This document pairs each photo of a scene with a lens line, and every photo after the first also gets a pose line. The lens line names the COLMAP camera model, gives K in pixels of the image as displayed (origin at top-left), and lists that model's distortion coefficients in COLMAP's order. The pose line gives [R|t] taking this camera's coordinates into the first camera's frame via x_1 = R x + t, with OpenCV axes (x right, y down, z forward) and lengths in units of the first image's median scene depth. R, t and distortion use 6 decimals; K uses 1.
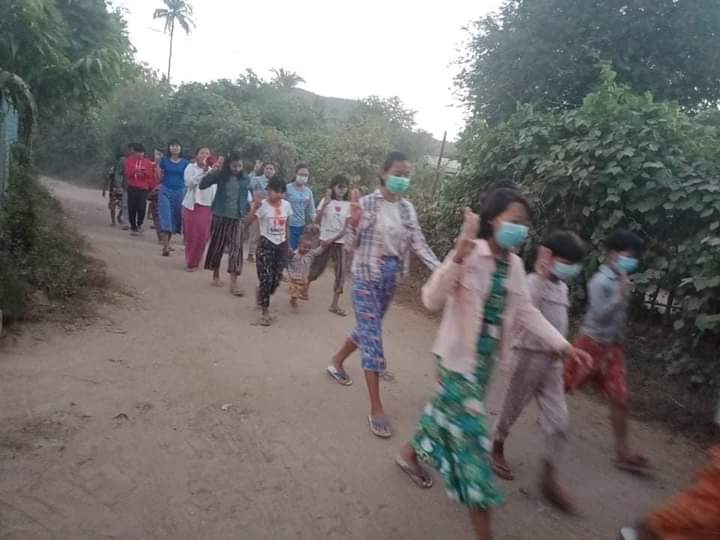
lens RADIAL K [[527.6, 0, 360.0], [0, 527.6, 270.0], [0, 0, 1]] dist [0.096631, -0.171289]
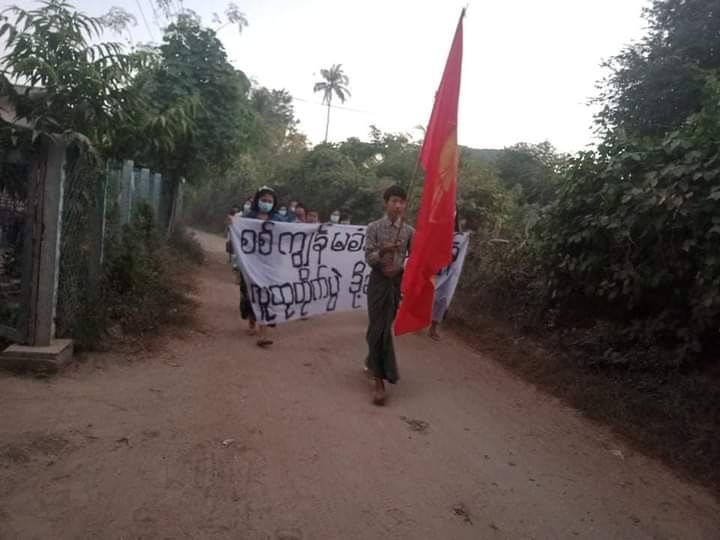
lens RADIAL K [[527.6, 0, 360.0], [0, 527.6, 270.0], [0, 0, 1]] dist [0.096631, -0.171289]
pose [[0.957651, -0.009673, -0.287769, 0.100791], [-0.018525, 0.995295, -0.095107, 0.010187], [0.287335, 0.096410, 0.952966, 0.033148]]
